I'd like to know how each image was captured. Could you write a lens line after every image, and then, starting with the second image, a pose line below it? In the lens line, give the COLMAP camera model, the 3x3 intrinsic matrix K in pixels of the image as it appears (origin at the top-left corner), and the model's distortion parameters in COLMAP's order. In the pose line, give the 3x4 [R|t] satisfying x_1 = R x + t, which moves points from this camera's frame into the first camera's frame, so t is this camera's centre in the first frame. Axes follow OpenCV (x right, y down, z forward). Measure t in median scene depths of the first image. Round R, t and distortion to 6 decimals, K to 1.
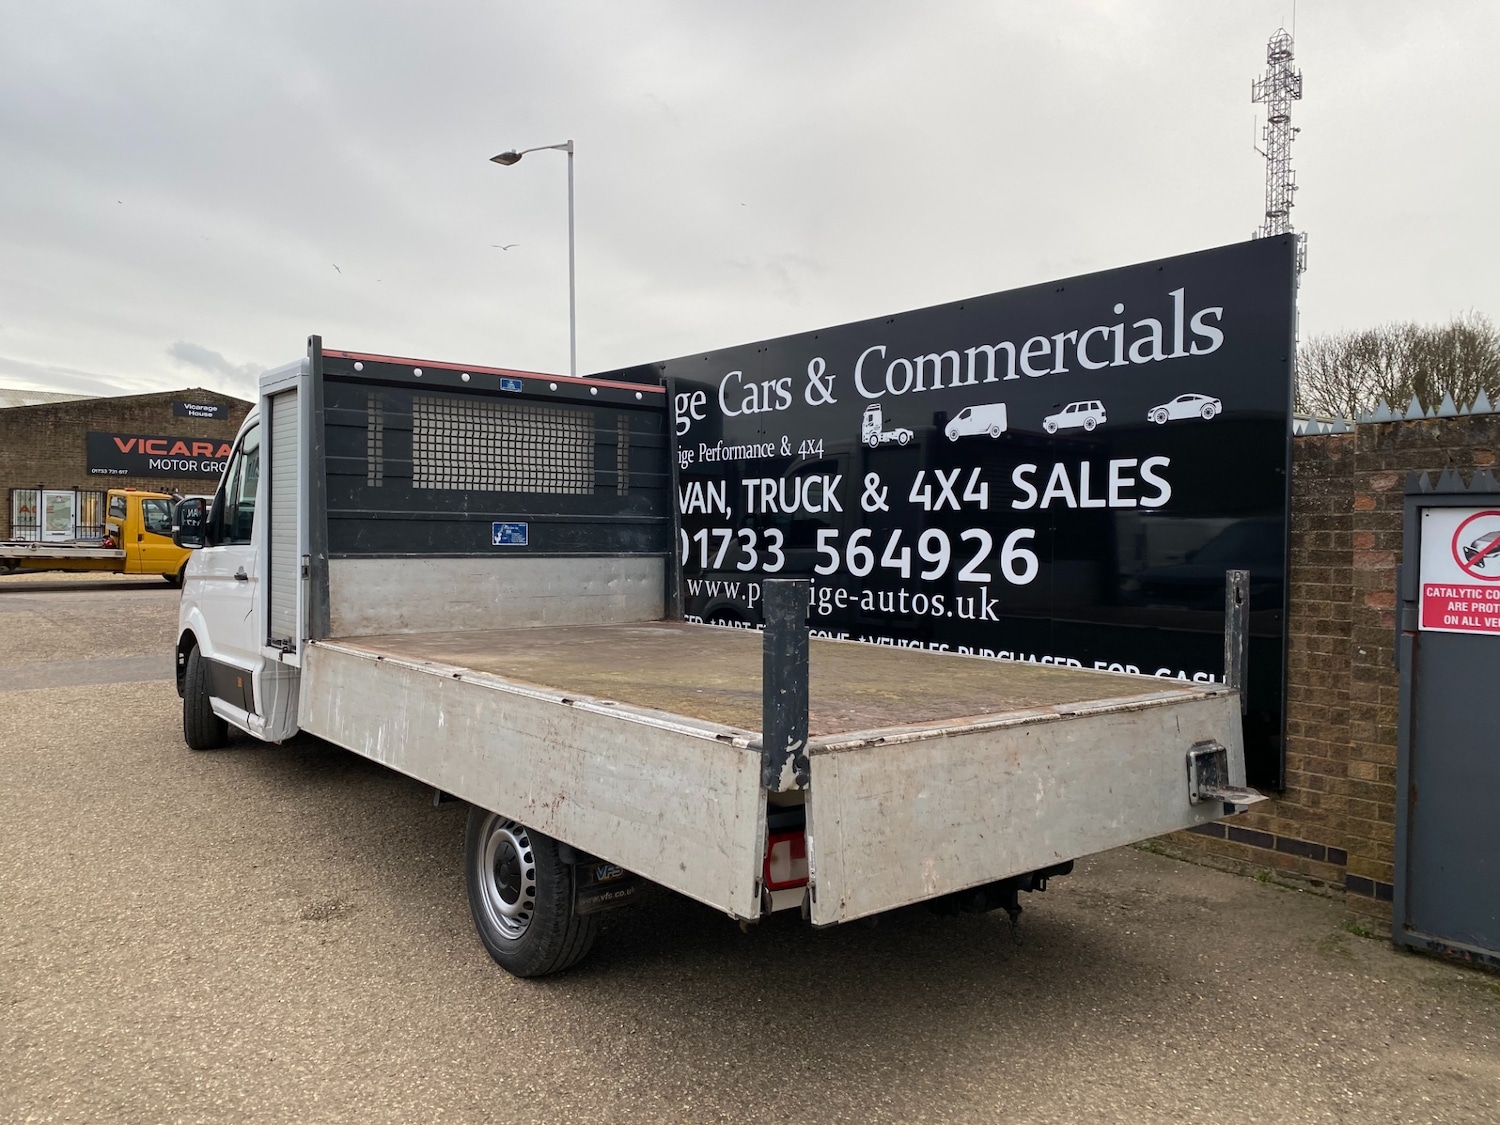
lens RADIAL K [[1141.0, 0, 773.1], [0, 1141.0, 566.3], [0, 0, 1]] dist [0.036090, -0.038655]
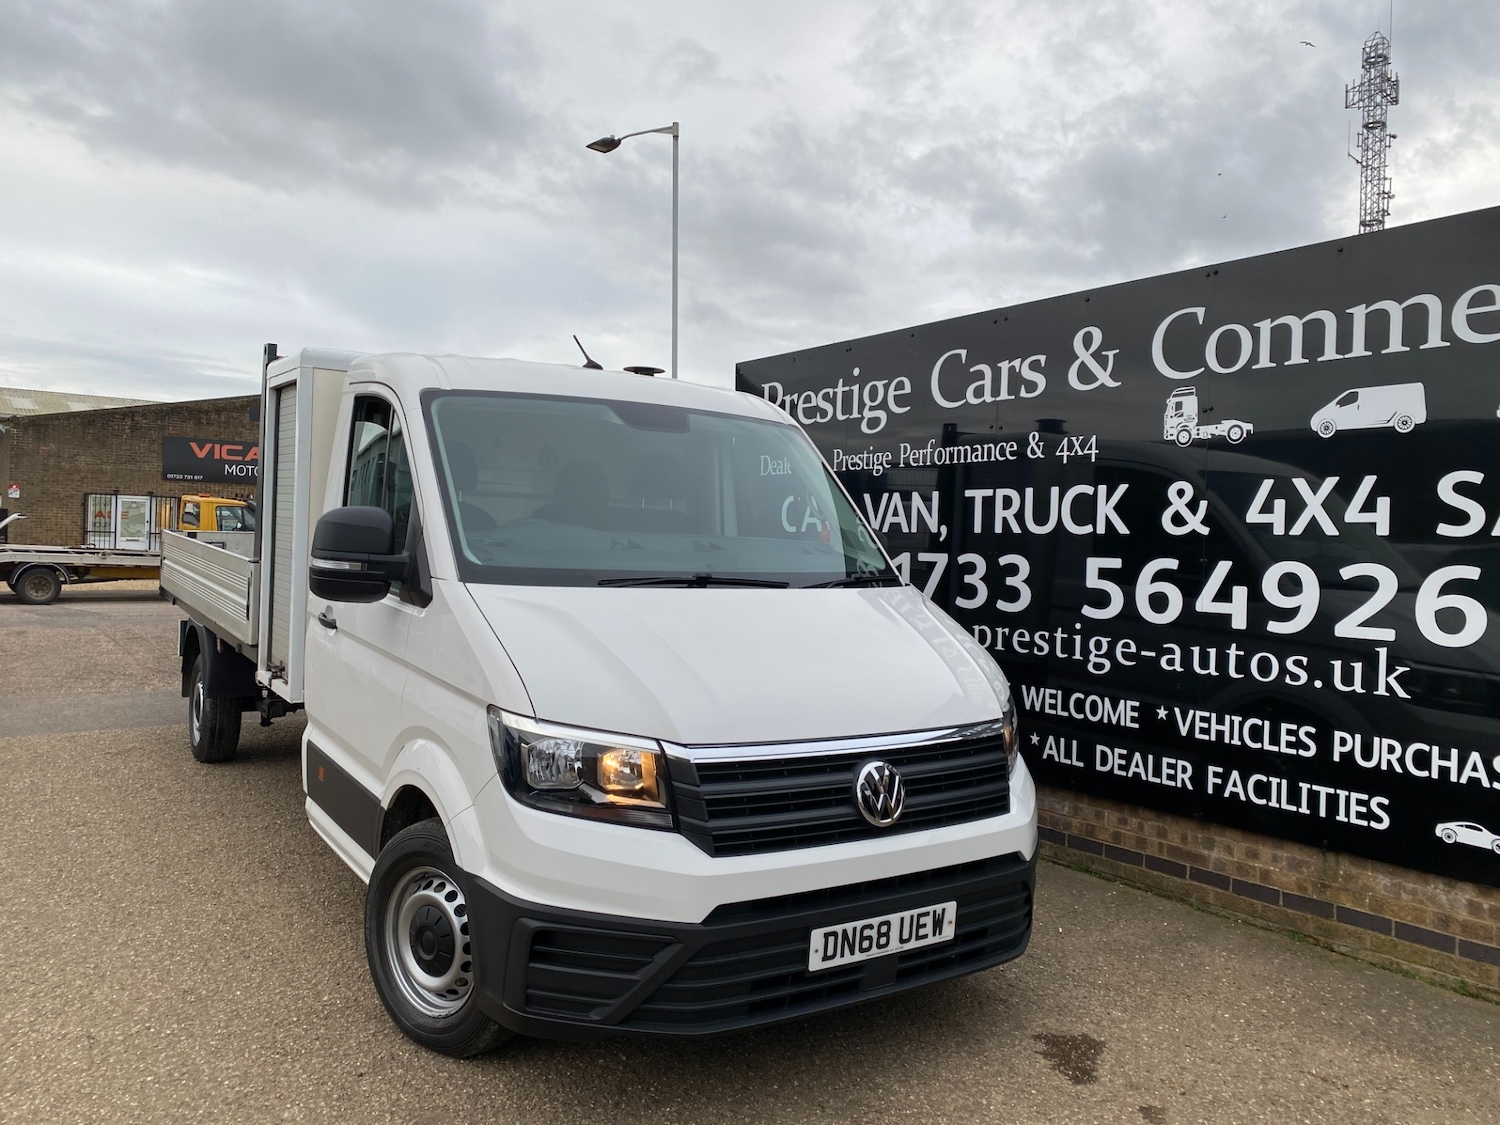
lens RADIAL K [[1141.0, 0, 761.8], [0, 1141.0, 552.3], [0, 0, 1]] dist [0.036090, -0.038655]
pose [[0.998193, 0.014447, -0.058319, -0.136649], [-0.015829, 0.999603, -0.023303, -0.015800], [0.057959, 0.024184, 0.998026, 0.256176]]
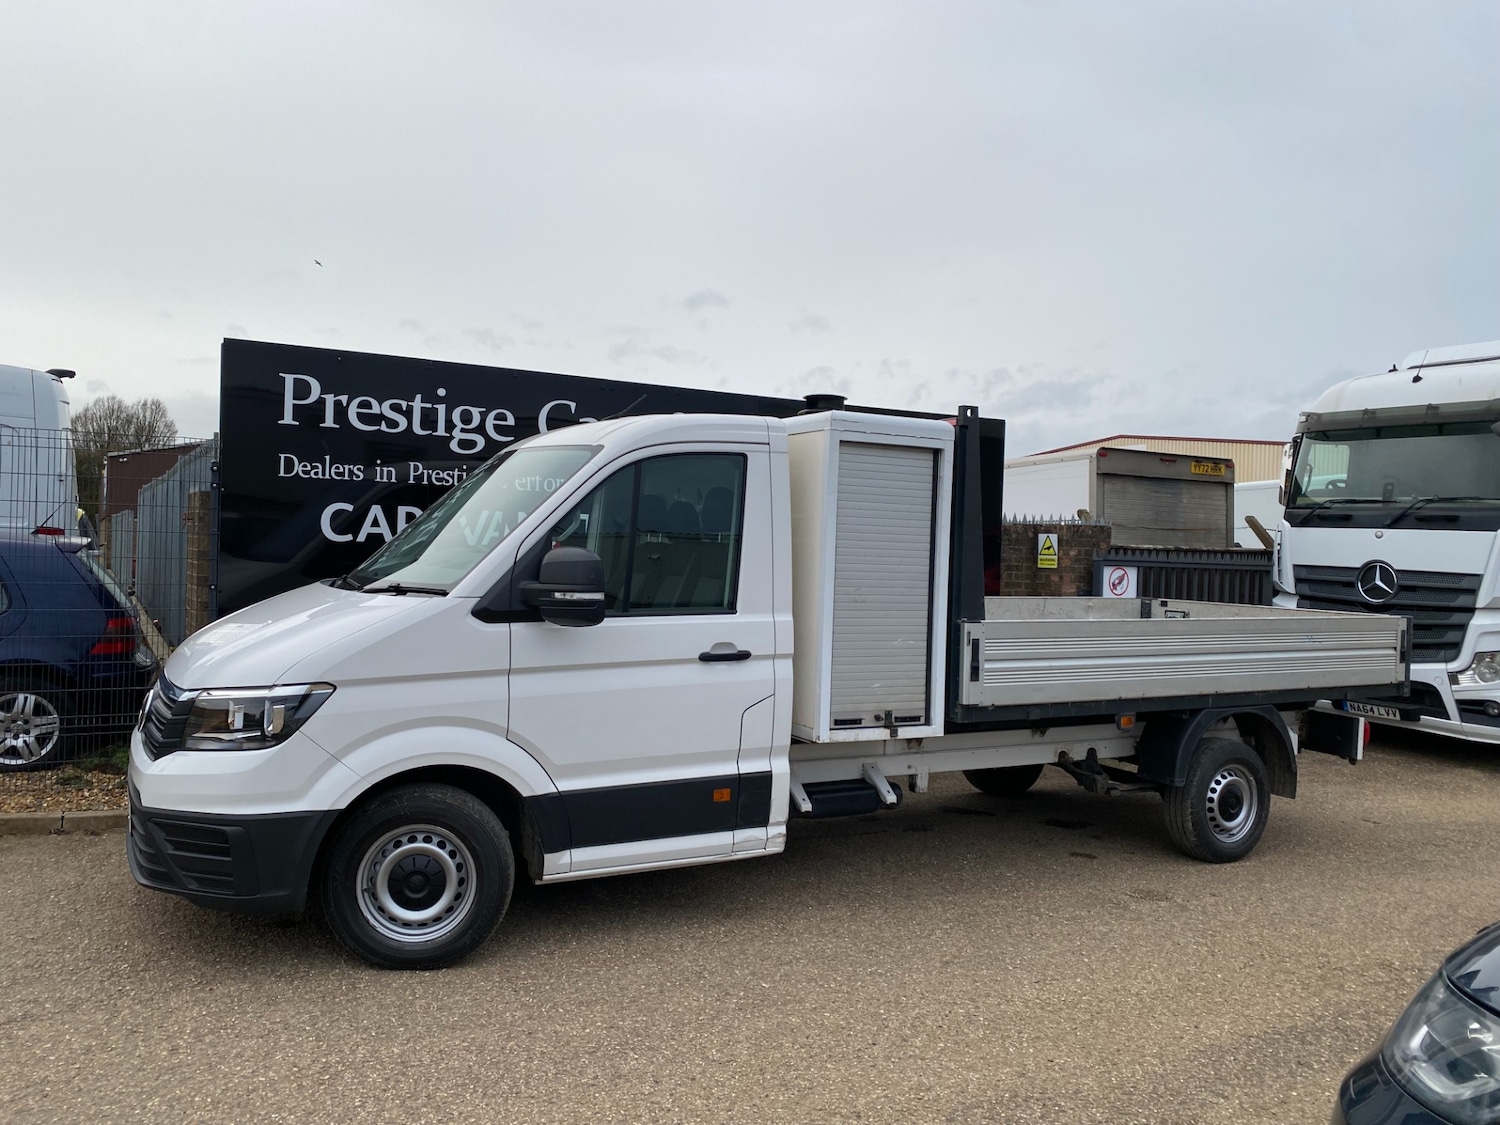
lens RADIAL K [[1141.0, 0, 744.1], [0, 1141.0, 547.5], [0, 0, 1]] dist [0.036090, -0.038655]
pose [[0.173872, -0.008594, 0.984731, -1.110190], [-0.002979, 0.999953, 0.009253, -0.064282], [-0.984764, -0.004542, 0.173838, 0.787927]]
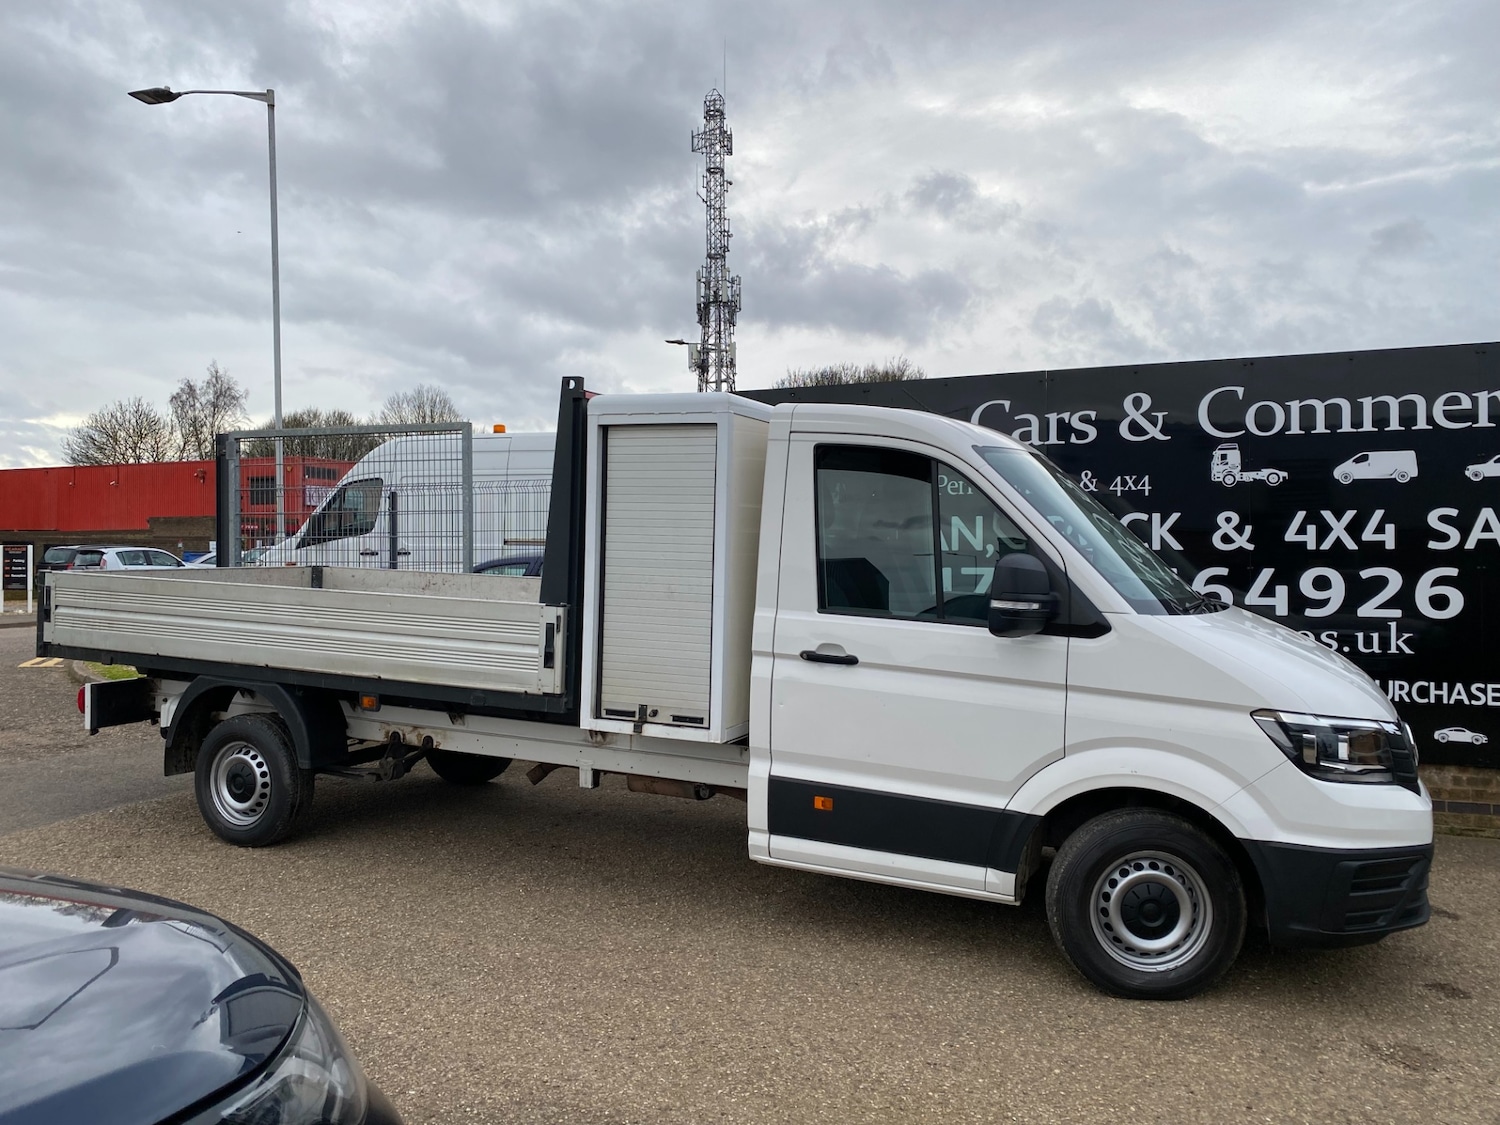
lens RADIAL K [[1141.0, 0, 760.1], [0, 1141.0, 552.5], [0, 0, 1]] dist [0.036090, -0.038655]
pose [[0.877285, -0.016177, 0.479697, -0.764754], [0.027130, 0.999505, -0.015910, -0.041275], [-0.479202, 0.026972, 0.877290, 0.310222]]
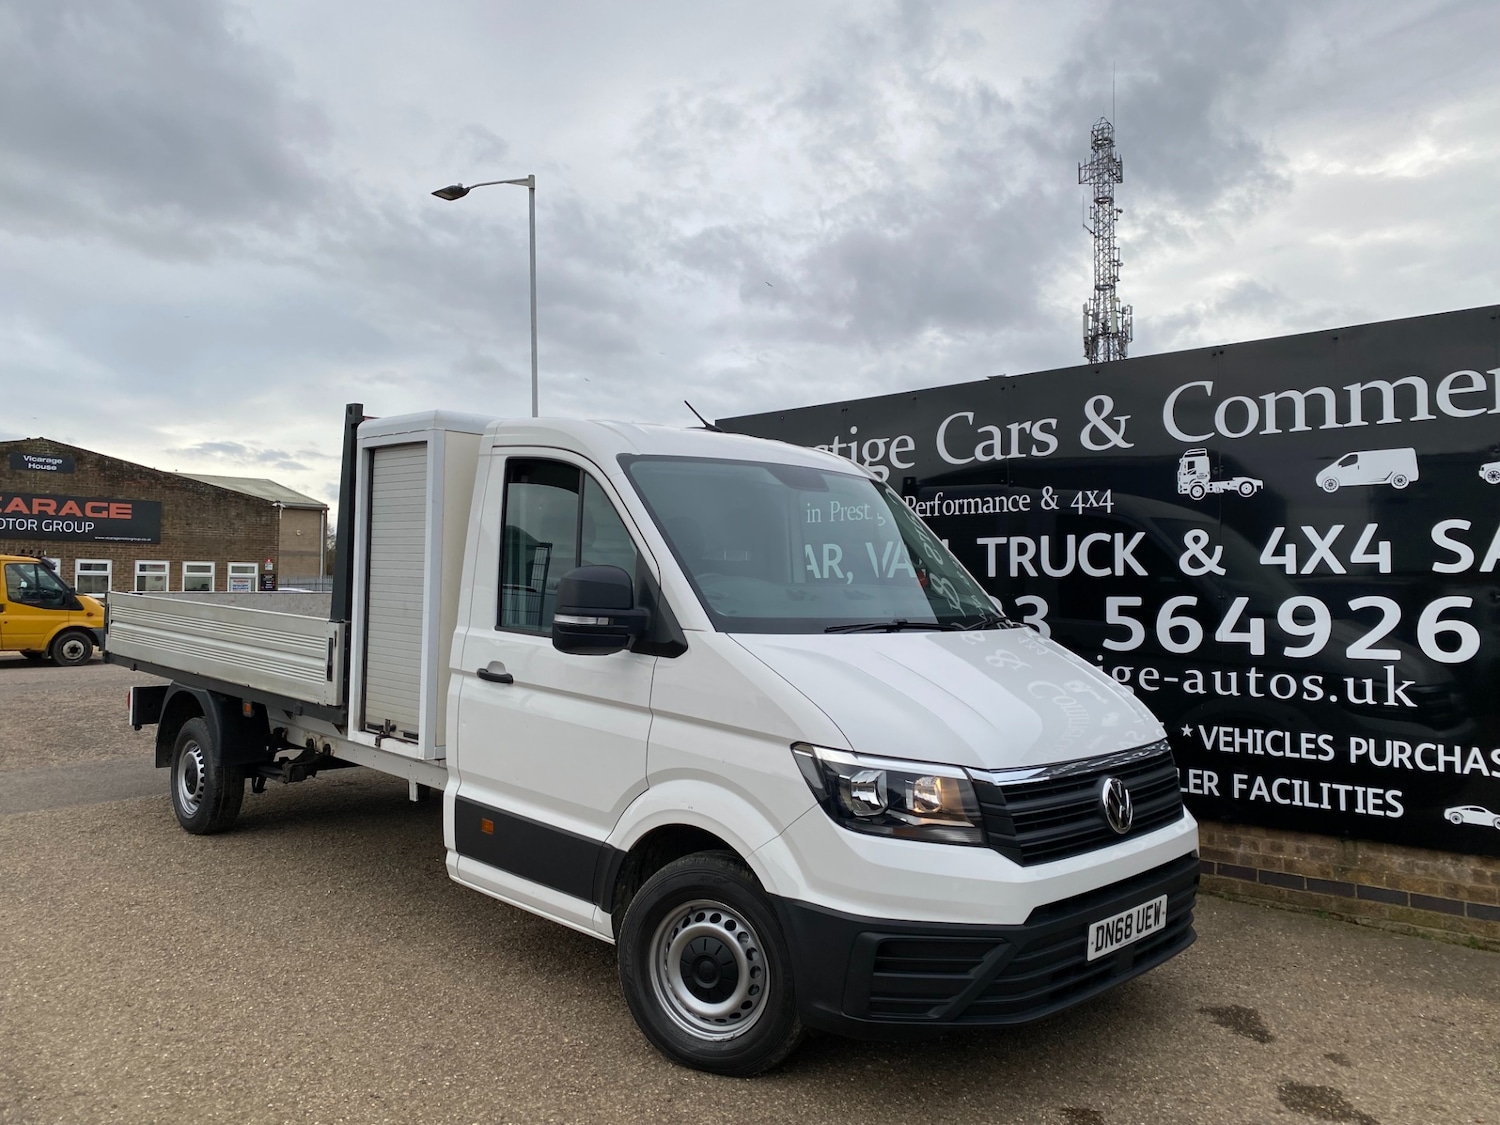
lens RADIAL K [[1141.0, 0, 761.4], [0, 1141.0, 551.1], [0, 0, 1]] dist [0.036090, -0.038655]
pose [[0.989913, -0.004210, 0.141618, -0.353333], [0.013269, 0.997920, -0.063085, -0.016910], [-0.141057, 0.064328, 0.987909, 0.206884]]
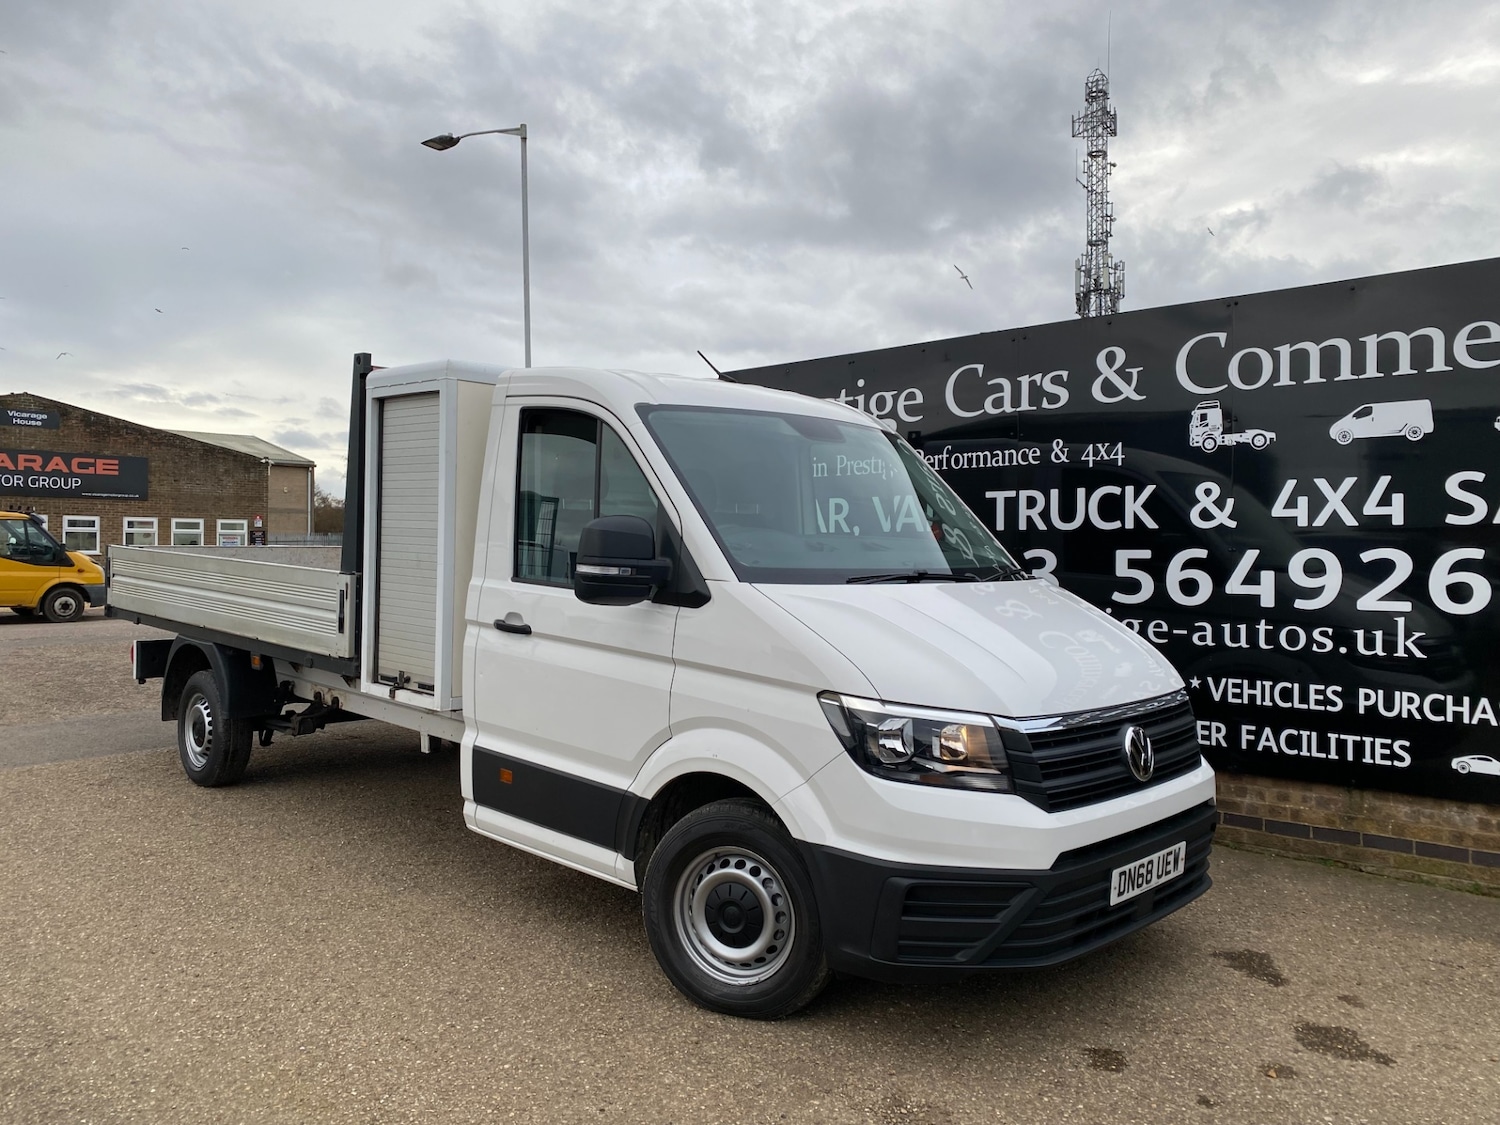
lens RADIAL K [[1141.0, 0, 760.8], [0, 1141.0, 554.4], [0, 0, 1]] dist [0.036090, -0.038655]
pose [[0.988501, -0.009467, 0.150916, -0.369582], [0.013175, 0.999635, -0.023585, -0.013097], [-0.150637, 0.025302, 0.988265, 0.212179]]
